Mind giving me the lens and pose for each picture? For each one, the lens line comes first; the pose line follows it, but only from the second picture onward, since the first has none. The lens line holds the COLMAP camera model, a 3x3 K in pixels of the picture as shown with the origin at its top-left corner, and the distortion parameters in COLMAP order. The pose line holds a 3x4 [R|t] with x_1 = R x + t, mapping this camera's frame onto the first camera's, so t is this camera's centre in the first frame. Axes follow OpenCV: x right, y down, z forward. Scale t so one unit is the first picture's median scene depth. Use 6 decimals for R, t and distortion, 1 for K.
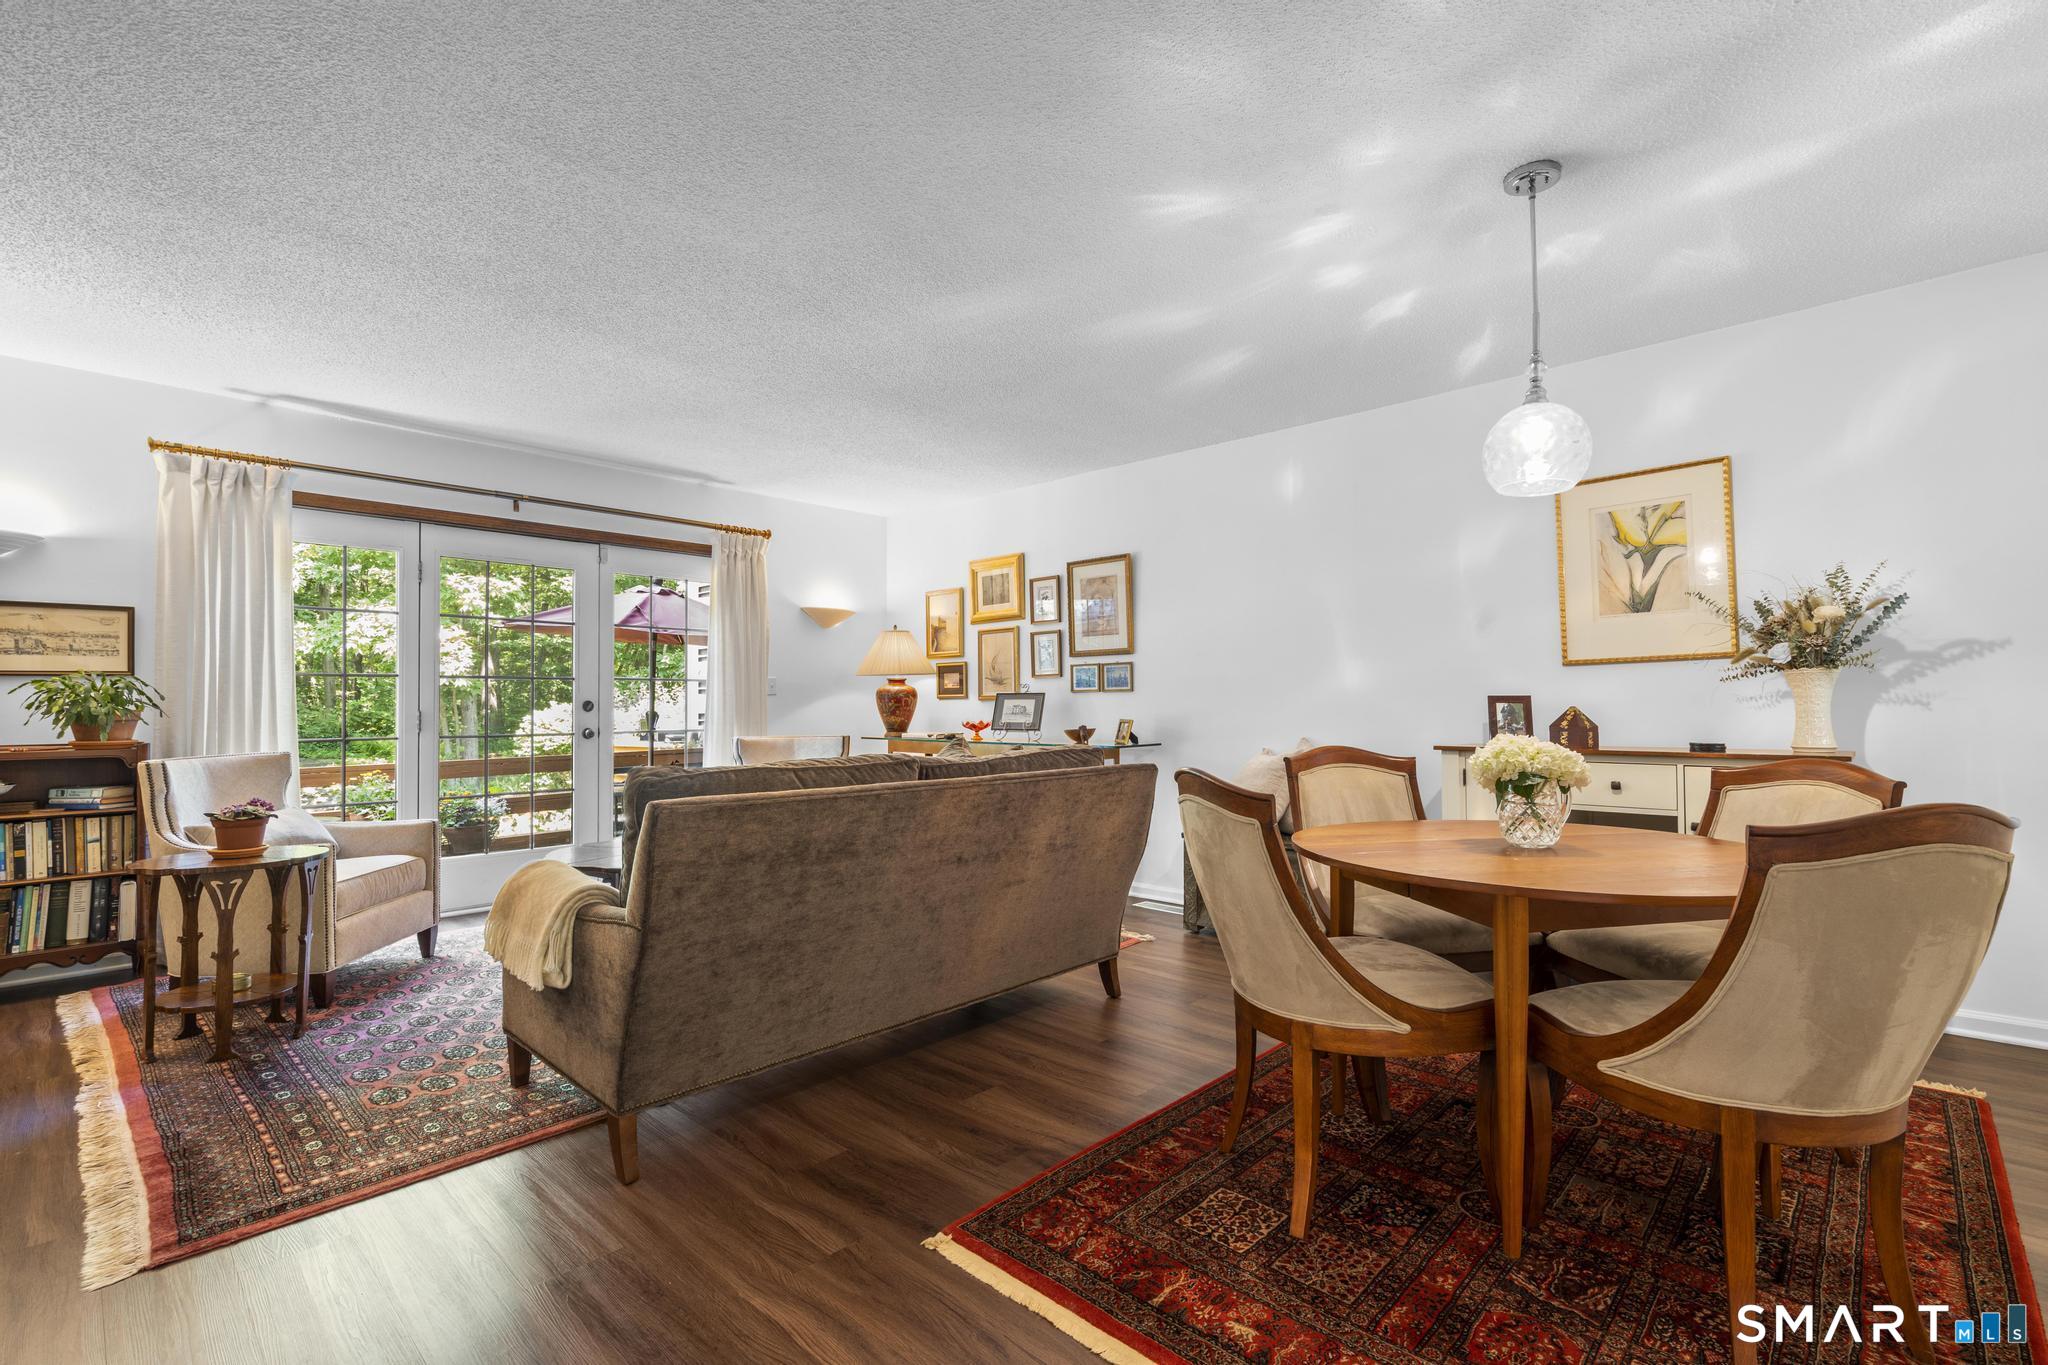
lens RADIAL K [[930.4, 0, 1024.0], [0, 930.4, 682.5], [0, 0, 1]] dist [-0.013958, 0.000010]
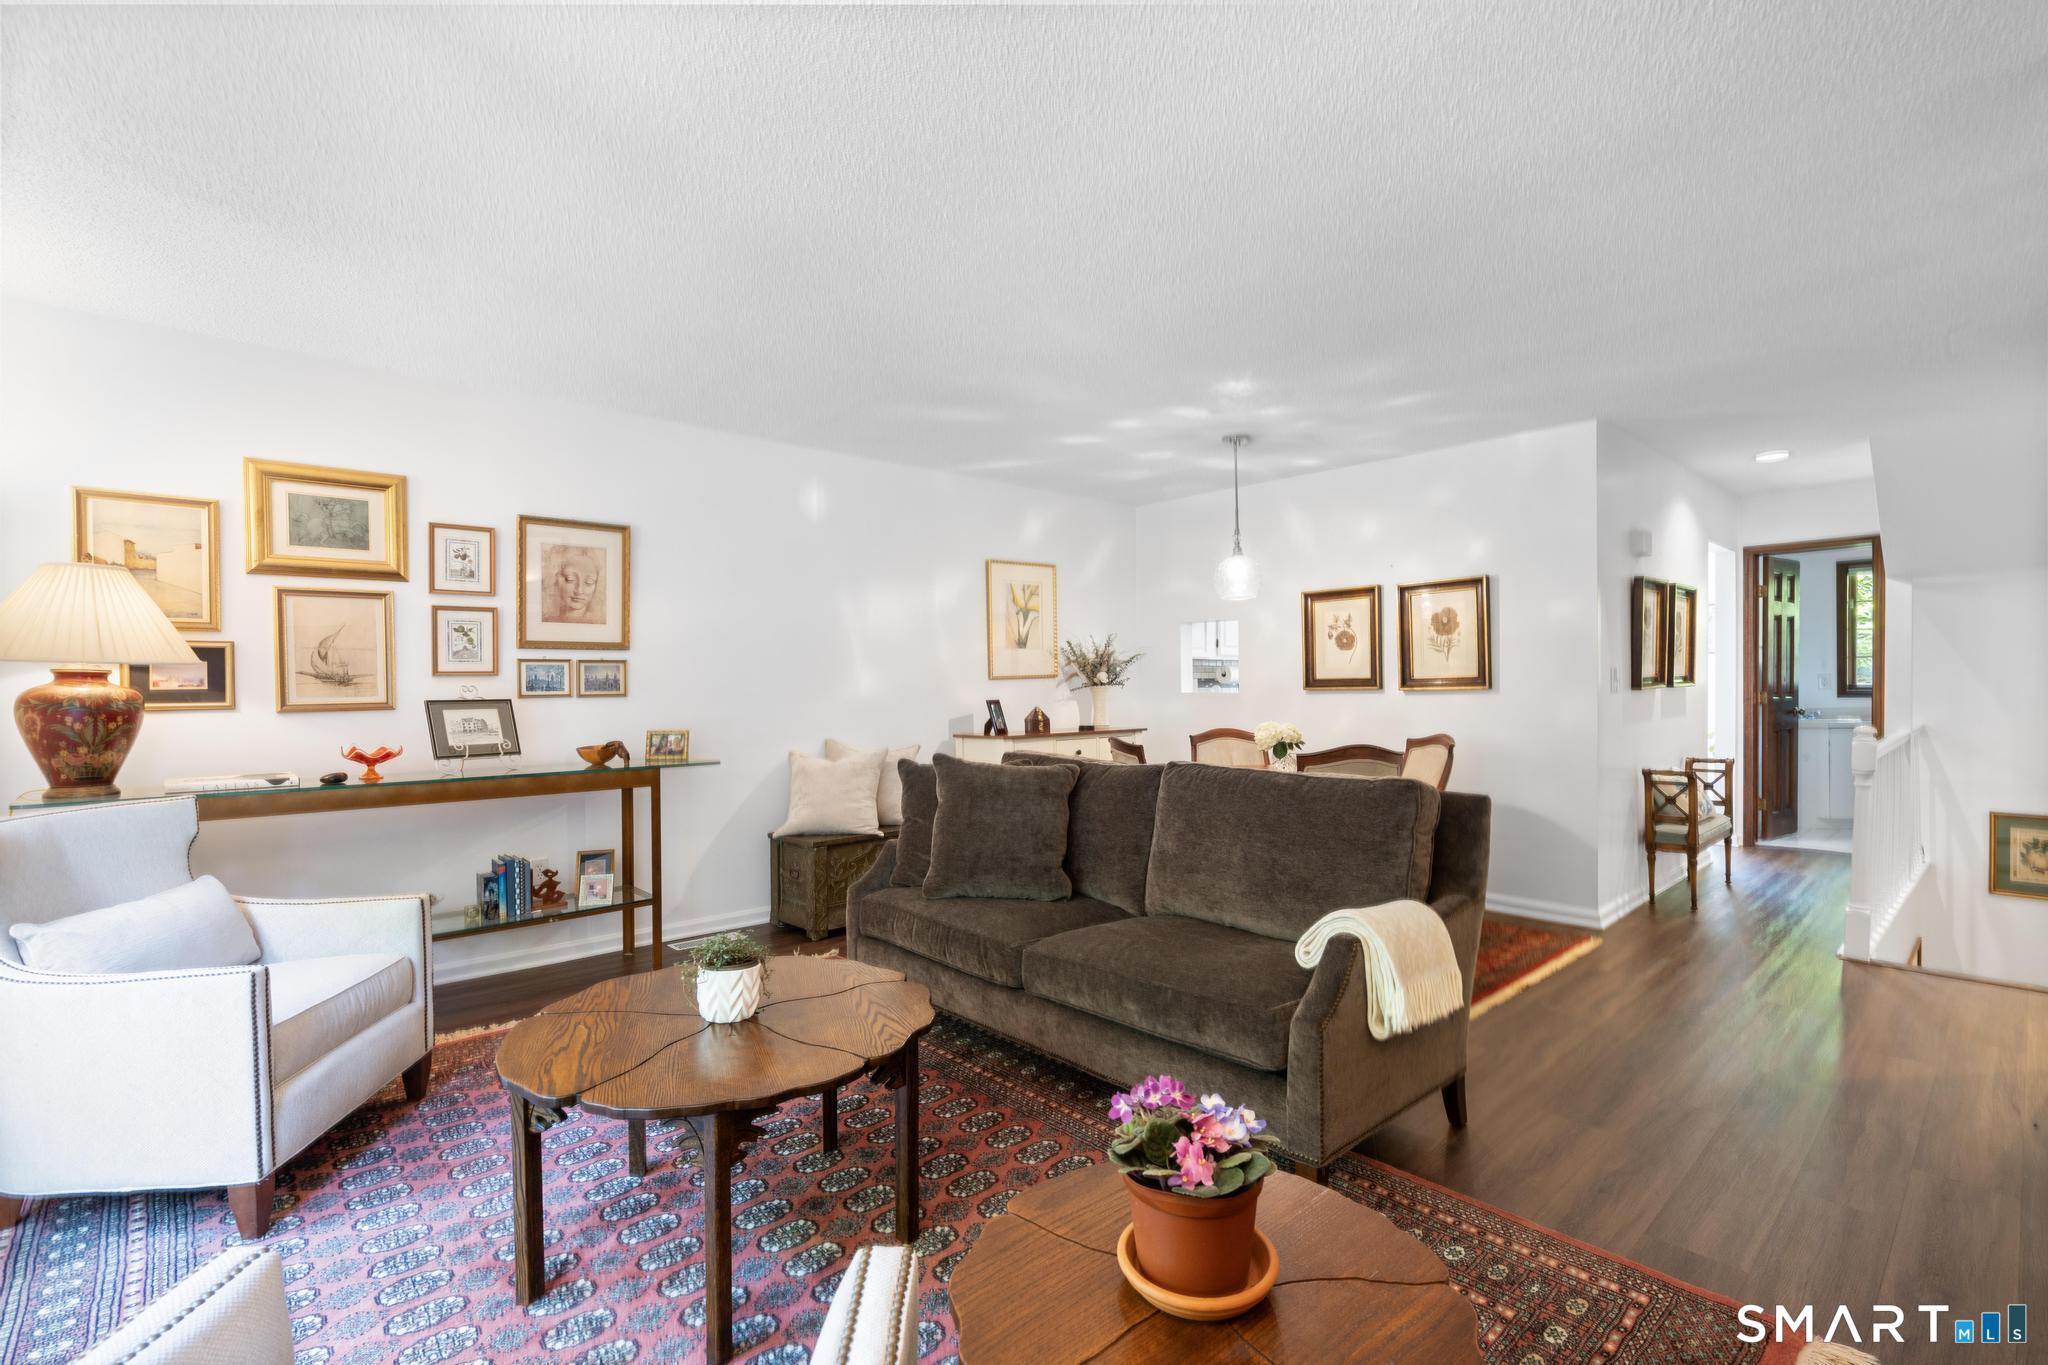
lens RADIAL K [[930.4, 0, 1024.0], [0, 930.4, 682.5], [0, 0, 1]] dist [-0.013958, 0.000010]
pose [[0.071807, 0.006920, 0.997395, -0.662859], [-0.016652, 0.999845, -0.005738, -0.003723], [-0.997280, -0.016197, 0.071911, 0.593184]]
